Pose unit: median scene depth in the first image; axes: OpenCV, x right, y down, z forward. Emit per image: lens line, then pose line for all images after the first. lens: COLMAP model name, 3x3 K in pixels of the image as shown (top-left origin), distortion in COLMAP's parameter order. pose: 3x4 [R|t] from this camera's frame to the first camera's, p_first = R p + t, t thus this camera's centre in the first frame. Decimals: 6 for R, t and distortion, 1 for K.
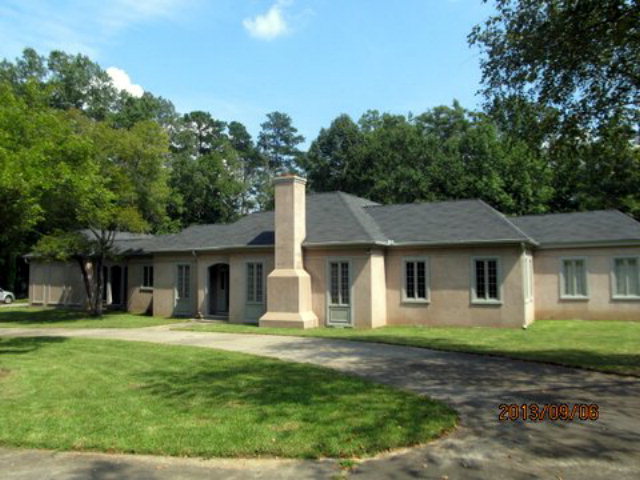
lens RADIAL K [[529.3, 0, 320.0], [0, 529.3, 240.0], [0, 0, 1]] dist [-0.062959, 0.007874]
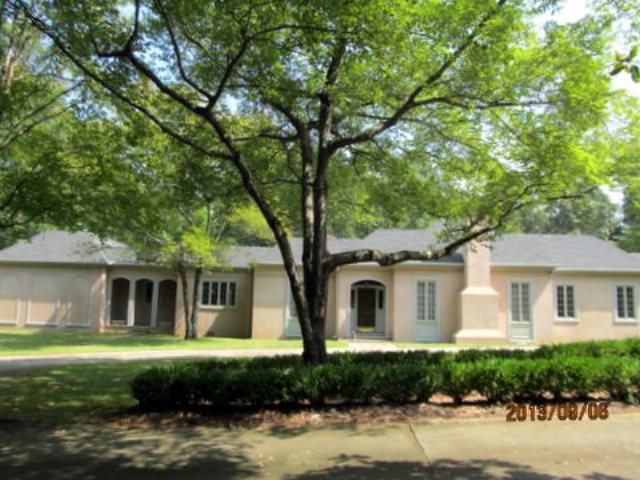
lens RADIAL K [[529.3, 0, 320.0], [0, 529.3, 240.0], [0, 0, 1]] dist [-0.062959, 0.007874]
pose [[0.901432, 0.086149, 0.424262, -0.689075], [-0.054350, 0.994767, -0.086516, 0.060975], [-0.429496, 0.054930, 0.901397, 0.184456]]
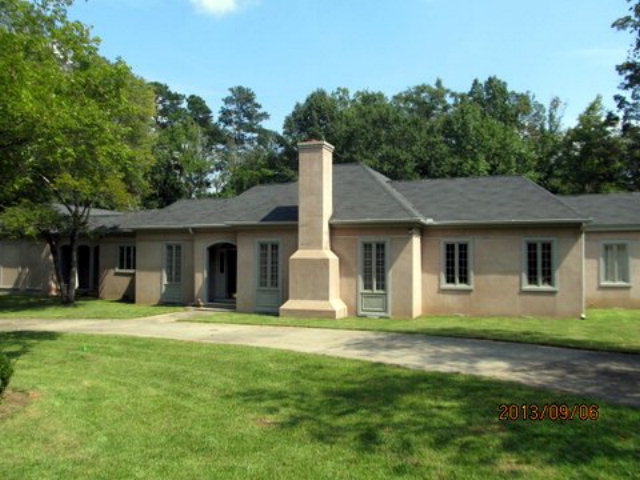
lens RADIAL K [[529.3, 0, 320.0], [0, 529.3, 240.0], [0, 0, 1]] dist [-0.062959, 0.007874]
pose [[0.993788, 0.013832, 0.110429, -0.129219], [-0.017002, 0.999469, 0.027812, 0.013152], [-0.109985, -0.029517, 0.993495, 0.126656]]
